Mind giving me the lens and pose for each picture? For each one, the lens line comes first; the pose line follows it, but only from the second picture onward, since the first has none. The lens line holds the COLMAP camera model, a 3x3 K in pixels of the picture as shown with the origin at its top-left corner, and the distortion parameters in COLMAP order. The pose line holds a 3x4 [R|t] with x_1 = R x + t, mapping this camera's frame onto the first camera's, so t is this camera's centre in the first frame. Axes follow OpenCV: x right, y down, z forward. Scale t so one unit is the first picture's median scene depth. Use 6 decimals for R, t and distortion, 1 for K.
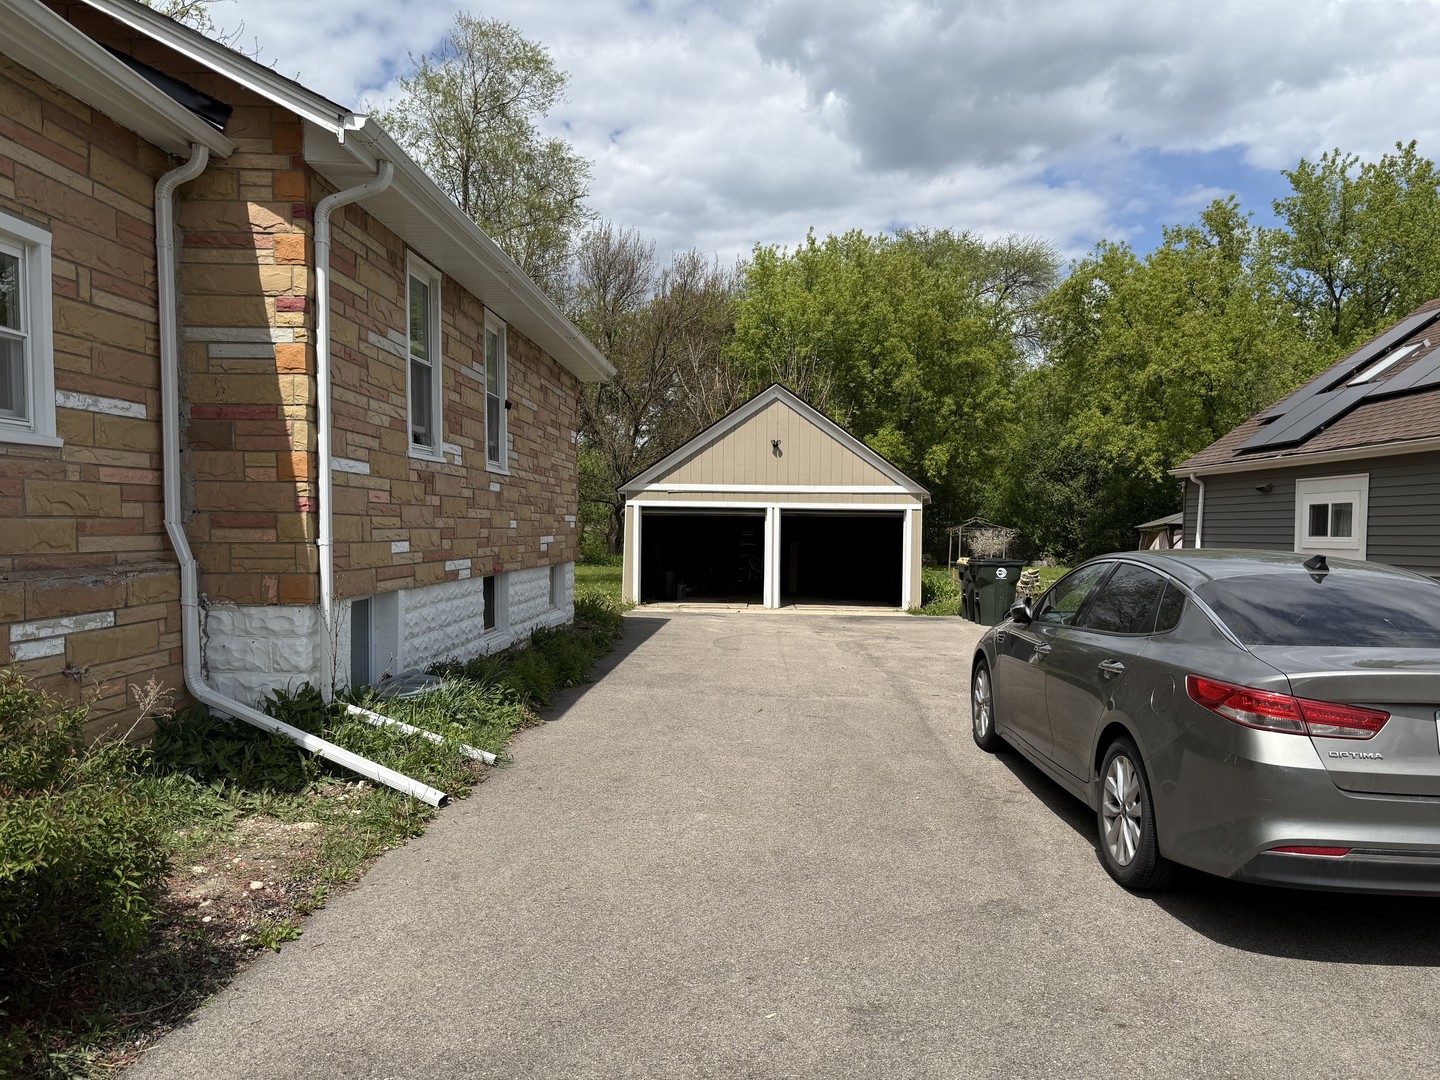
lens RADIAL K [[996.7, 0, 720.0], [0, 996.7, 540.0], [0, 0, 1]] dist [0.090389, -0.121525]
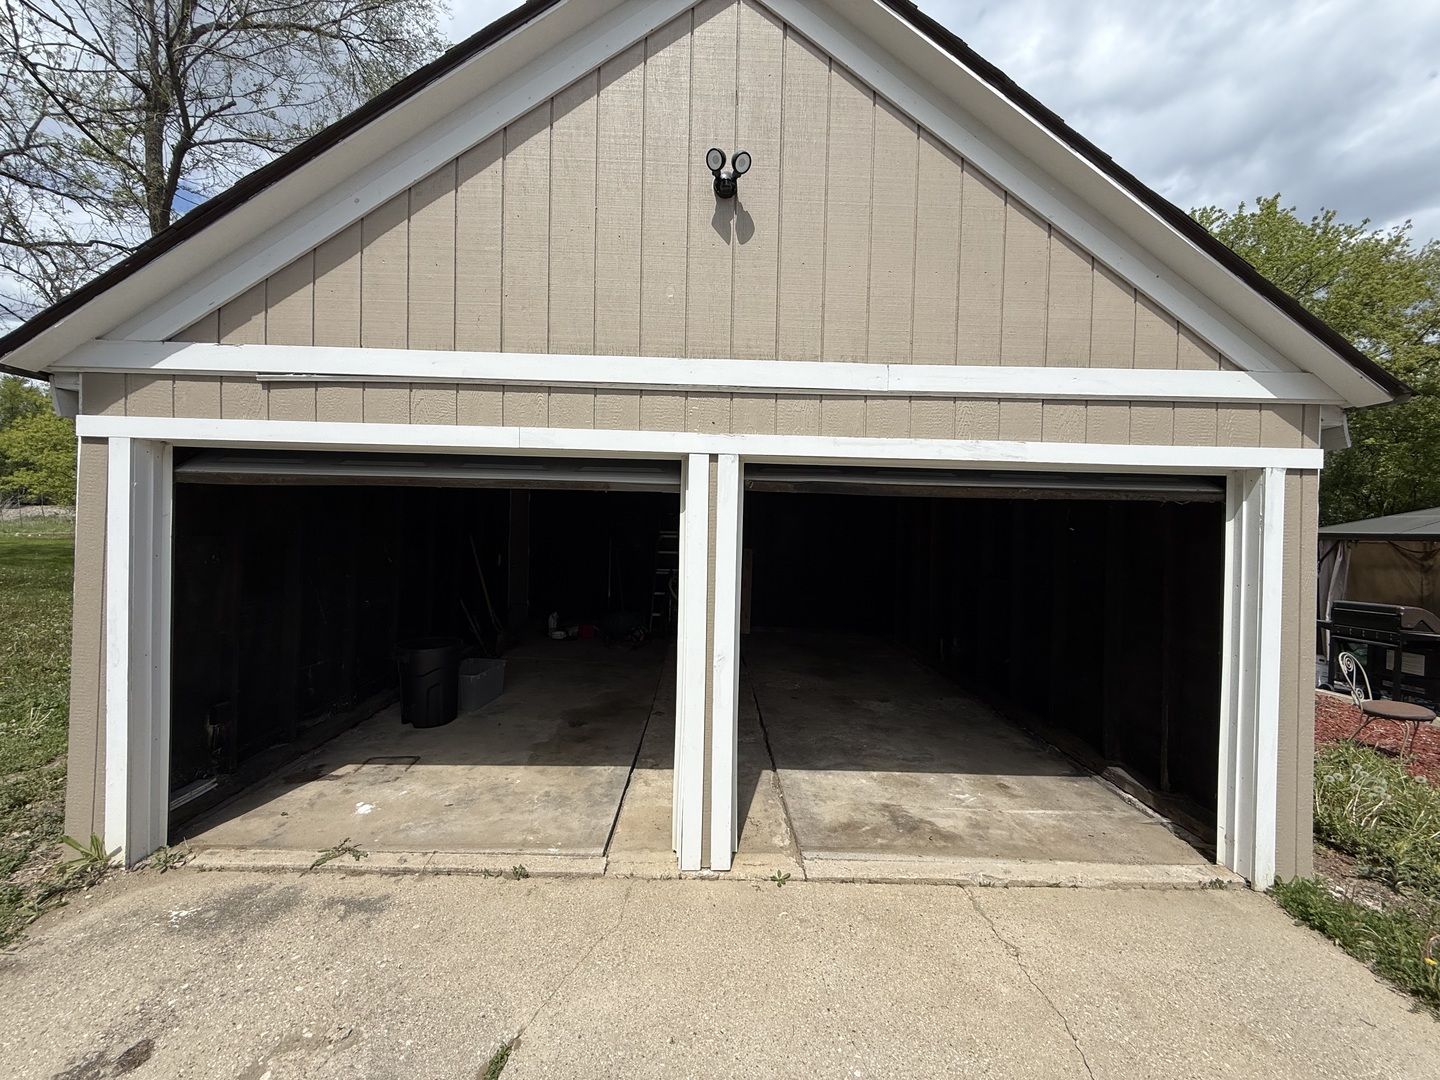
lens RADIAL K [[573.1, 0, 715.0], [0, 573.1, 535.5], [0, 0, 1]] dist [0.001164, 0.000013]
pose [[0.998161, 0.008010, 0.060085, 0.020437], [-0.008152, 0.999965, 0.002114, -0.005980], [-0.060065, -0.002600, 0.998191, 0.386598]]
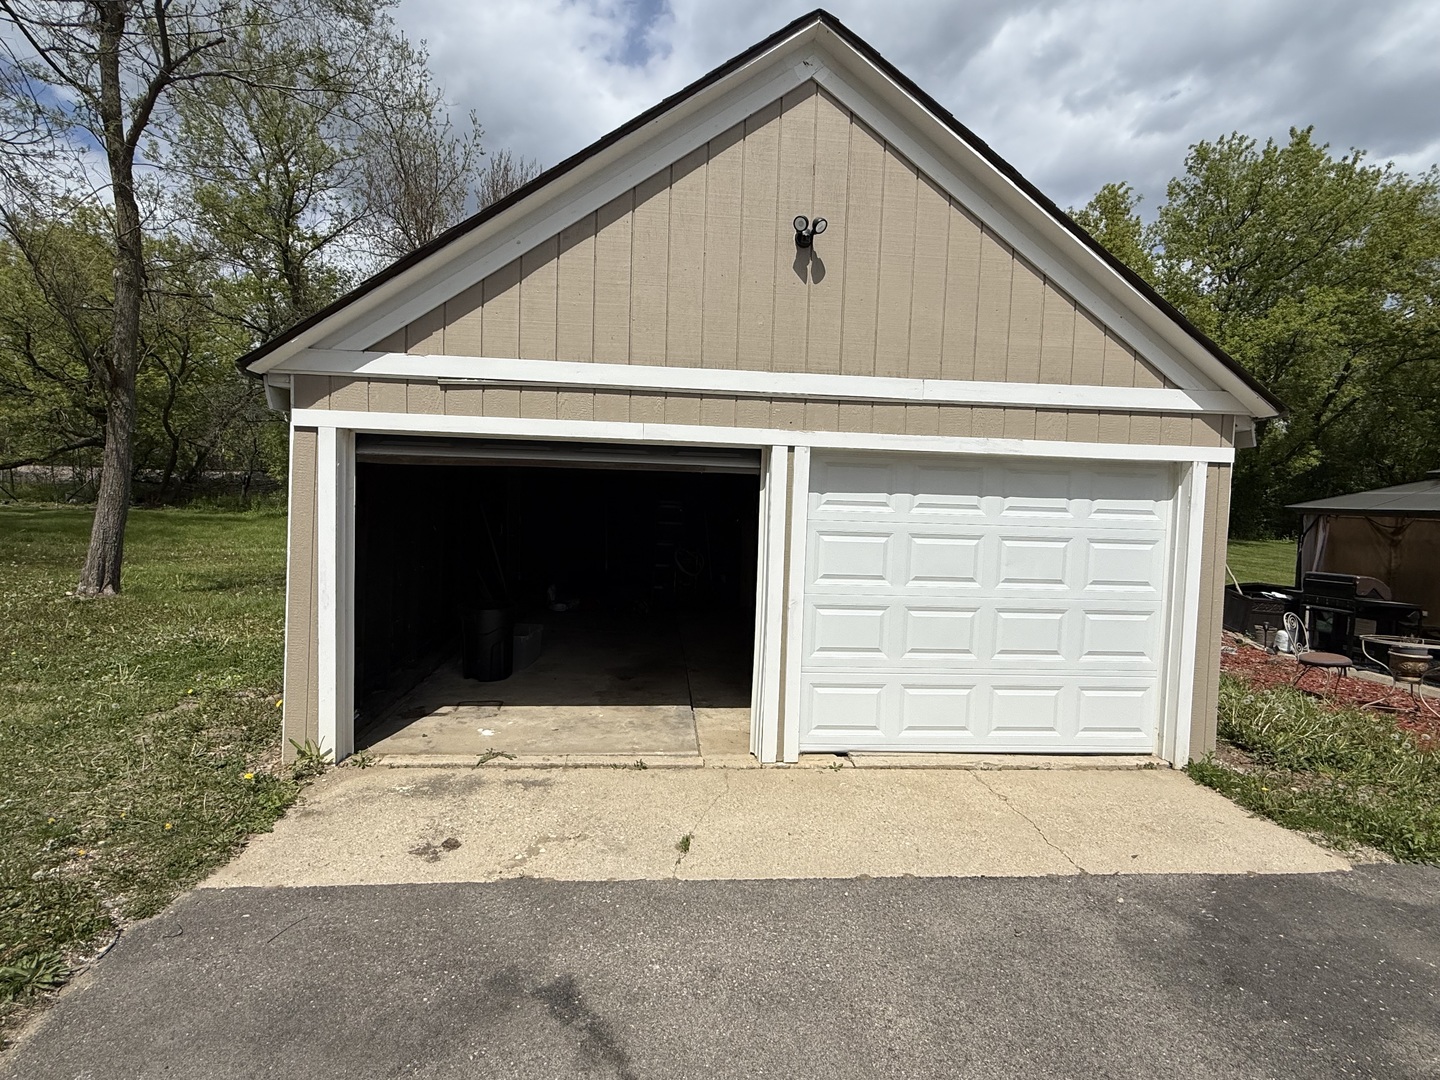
lens RADIAL K [[709.0, 0, 713.8], [0, 709.0, 535.4], [0, 0, 1]] dist [0.001449, 0.000524]
pose [[0.991075, 0.010109, 0.132922, 0.000124], [-0.016309, 0.998825, 0.045644, -0.006458], [-0.132304, -0.047405, 0.990075, 0.350701]]
